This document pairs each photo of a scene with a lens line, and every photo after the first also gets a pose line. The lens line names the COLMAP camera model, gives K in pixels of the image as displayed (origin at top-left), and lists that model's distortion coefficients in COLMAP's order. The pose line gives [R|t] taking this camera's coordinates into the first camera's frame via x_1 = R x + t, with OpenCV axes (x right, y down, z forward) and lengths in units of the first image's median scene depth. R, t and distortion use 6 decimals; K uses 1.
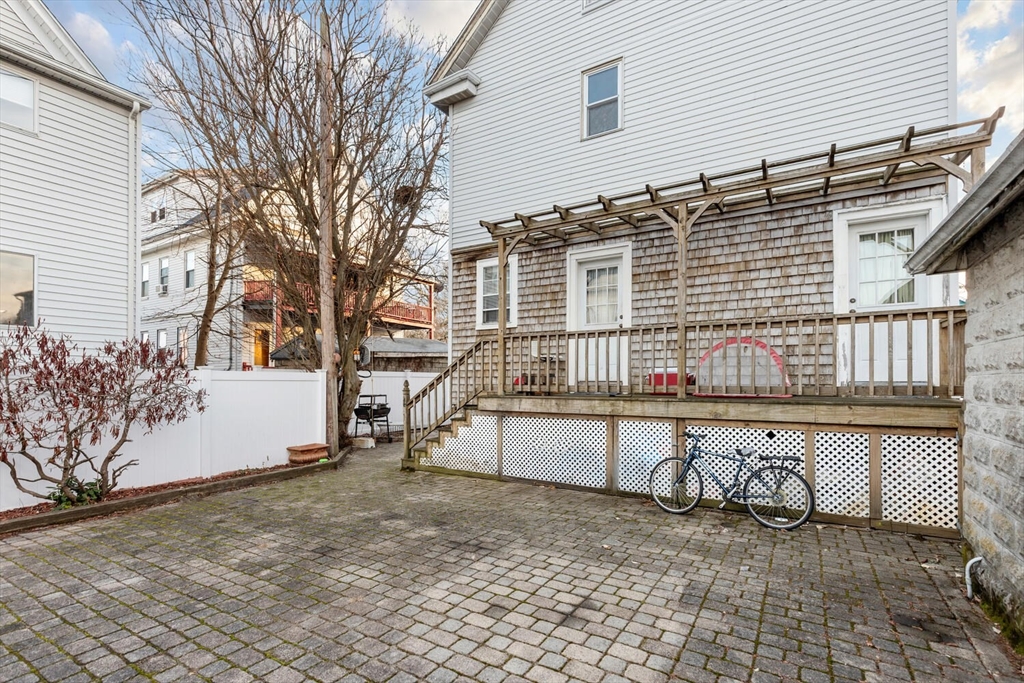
lens RADIAL K [[474.8, 0, 508.9], [0, 474.8, 374.5], [0, 0, 1]] dist [0.010393, -0.001512]
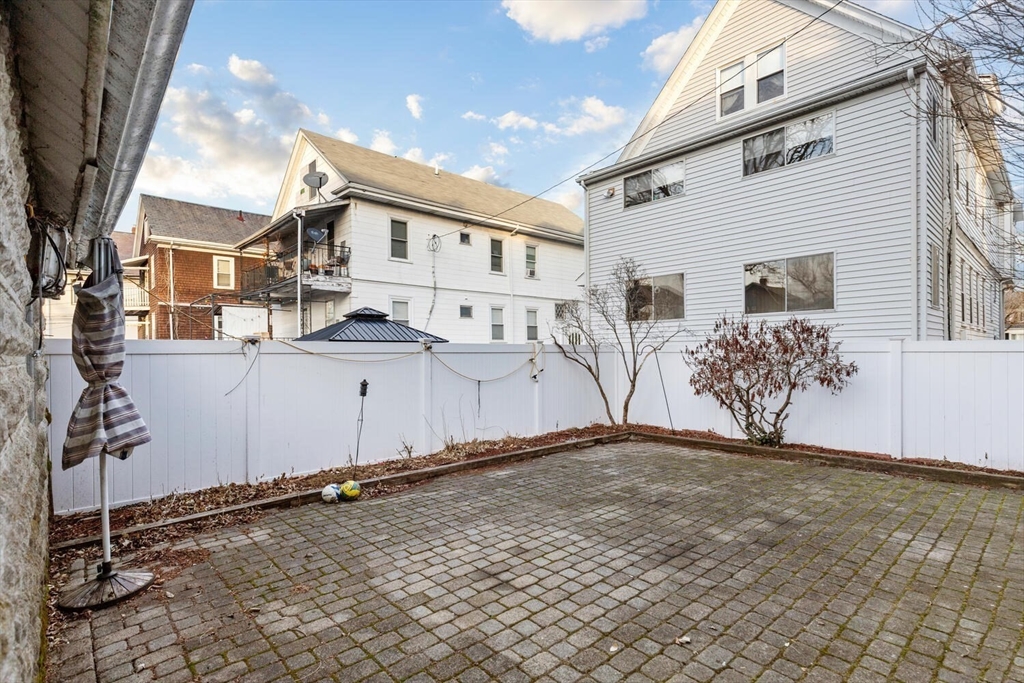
lens RADIAL K [[488.9, 0, 512.3], [0, 488.9, 351.0], [0, 0, 1]] dist [0.003505, -0.000092]
pose [[-0.267511, -0.001642, -0.963553, 0.740512], [0.023652, 0.999686, -0.008270, 0.000335], [0.963264, -0.025002, -0.267388, 0.840147]]
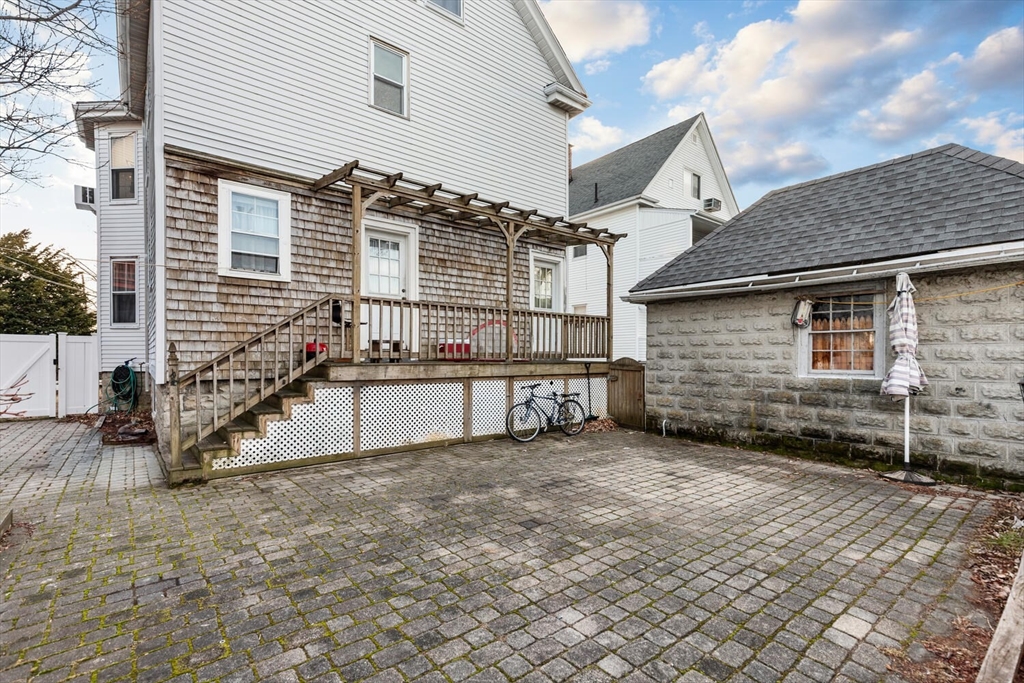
lens RADIAL K [[474.8, 0, 503.9], [0, 474.8, 356.2], [0, 0, 1]] dist [0.010393, -0.001512]
pose [[0.332352, 0.002044, 0.943153, -1.110333], [-0.018171, 0.999826, 0.004236, 0.032249], [-0.942980, -0.018546, 0.332331, 0.644627]]
